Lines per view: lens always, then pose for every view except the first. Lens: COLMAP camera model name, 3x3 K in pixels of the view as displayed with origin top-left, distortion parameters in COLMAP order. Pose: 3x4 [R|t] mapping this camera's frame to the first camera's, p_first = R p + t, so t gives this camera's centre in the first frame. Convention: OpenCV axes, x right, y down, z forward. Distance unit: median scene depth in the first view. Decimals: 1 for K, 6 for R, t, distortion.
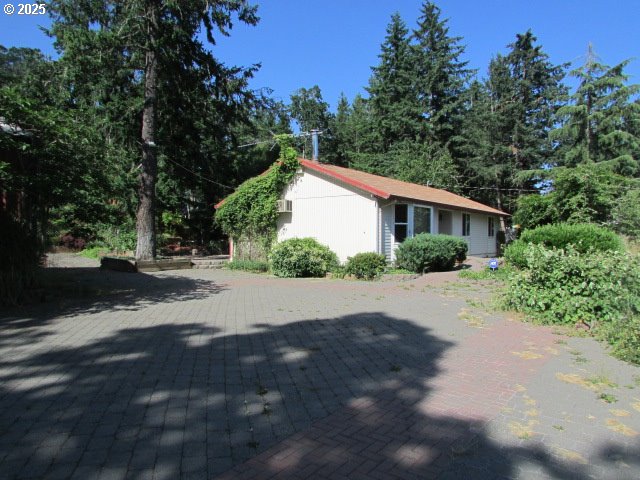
lens RADIAL K [[455.5, 0, 321.7], [0, 455.5, 239.7], [0, 0, 1]] dist [-0.030417, 0.006922]
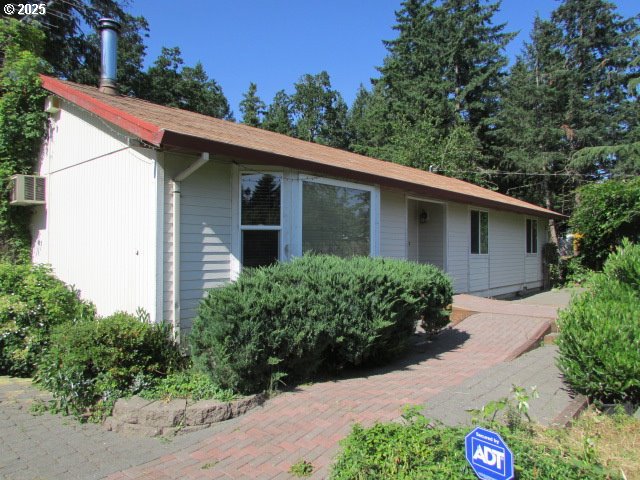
lens RADIAL K [[455.5, 0, 317.0], [0, 455.5, 242.9], [0, 0, 1]] dist [-0.030417, 0.006922]
pose [[0.994786, -0.000835, -0.101977, 0.090636], [-0.000592, 0.999902, -0.013967, -0.006371], [0.101979, 0.013955, 0.994689, 0.225779]]
